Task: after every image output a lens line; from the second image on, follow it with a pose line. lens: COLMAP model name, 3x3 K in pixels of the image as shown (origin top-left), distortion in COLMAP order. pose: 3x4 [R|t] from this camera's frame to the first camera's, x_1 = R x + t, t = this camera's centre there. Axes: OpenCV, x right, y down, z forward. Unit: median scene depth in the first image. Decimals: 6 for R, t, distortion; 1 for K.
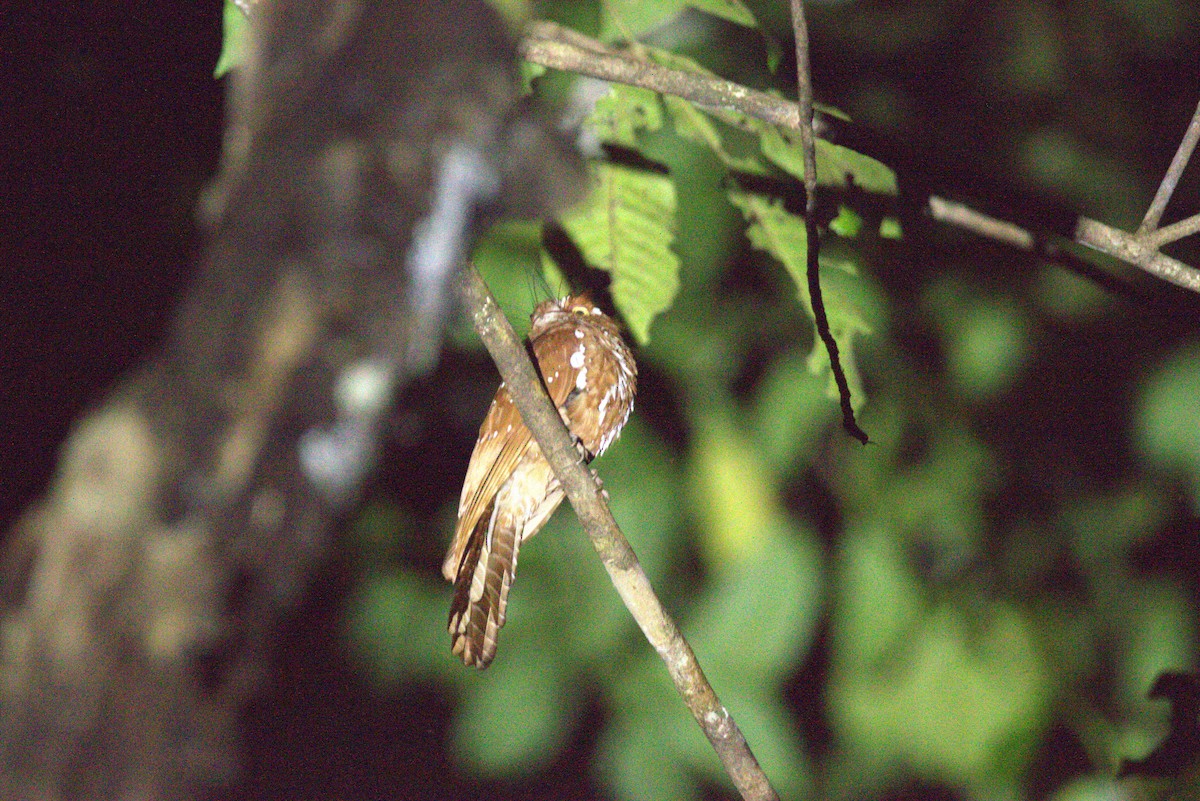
lens RADIAL K [[571.9, 0, 600.0], [0, 571.9, 400.5], [0, 0, 1]] dist [0.029829, 0.000026]
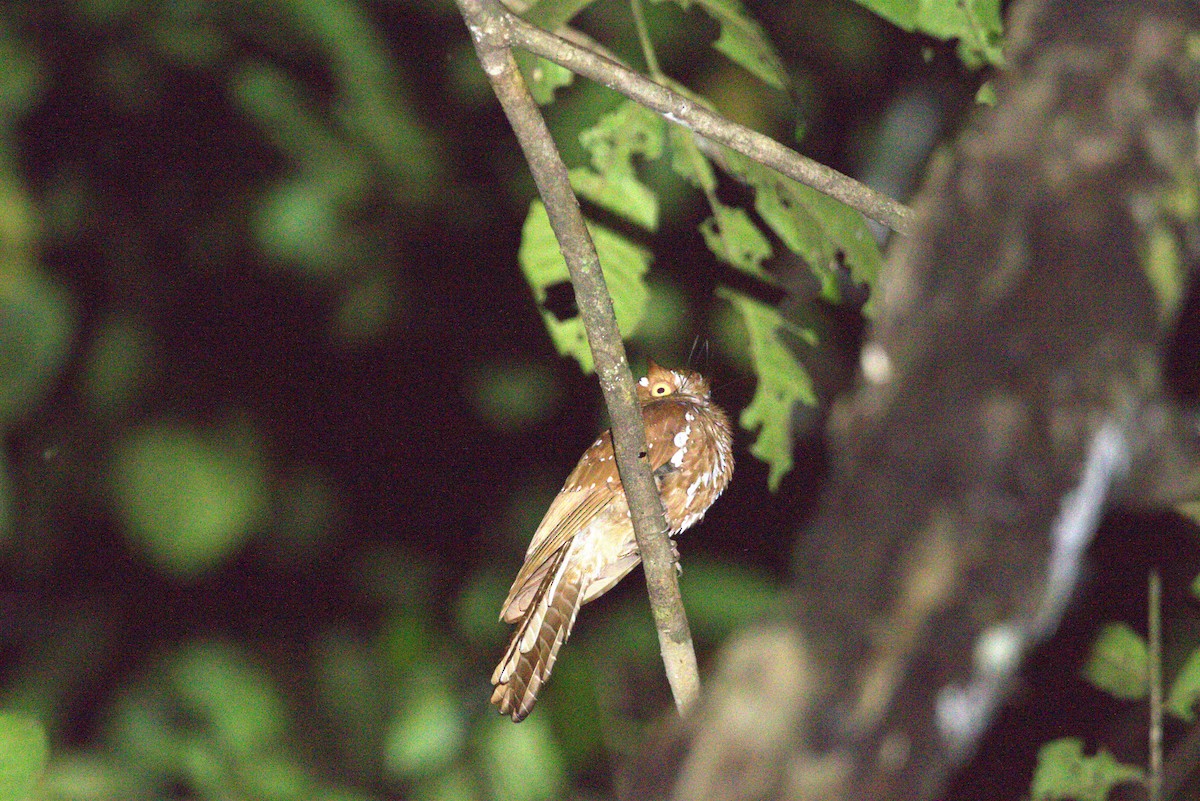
lens RADIAL K [[586.4, 0, 600.0], [0, 586.4, 400.5], [0, 0, 1]] dist [-0.002036, -0.000326]
pose [[0.977446, 0.191213, 0.089646, -0.266813], [-0.189161, 0.981459, -0.030935, -0.058432], [-0.093899, 0.013280, 0.995493, 0.006906]]
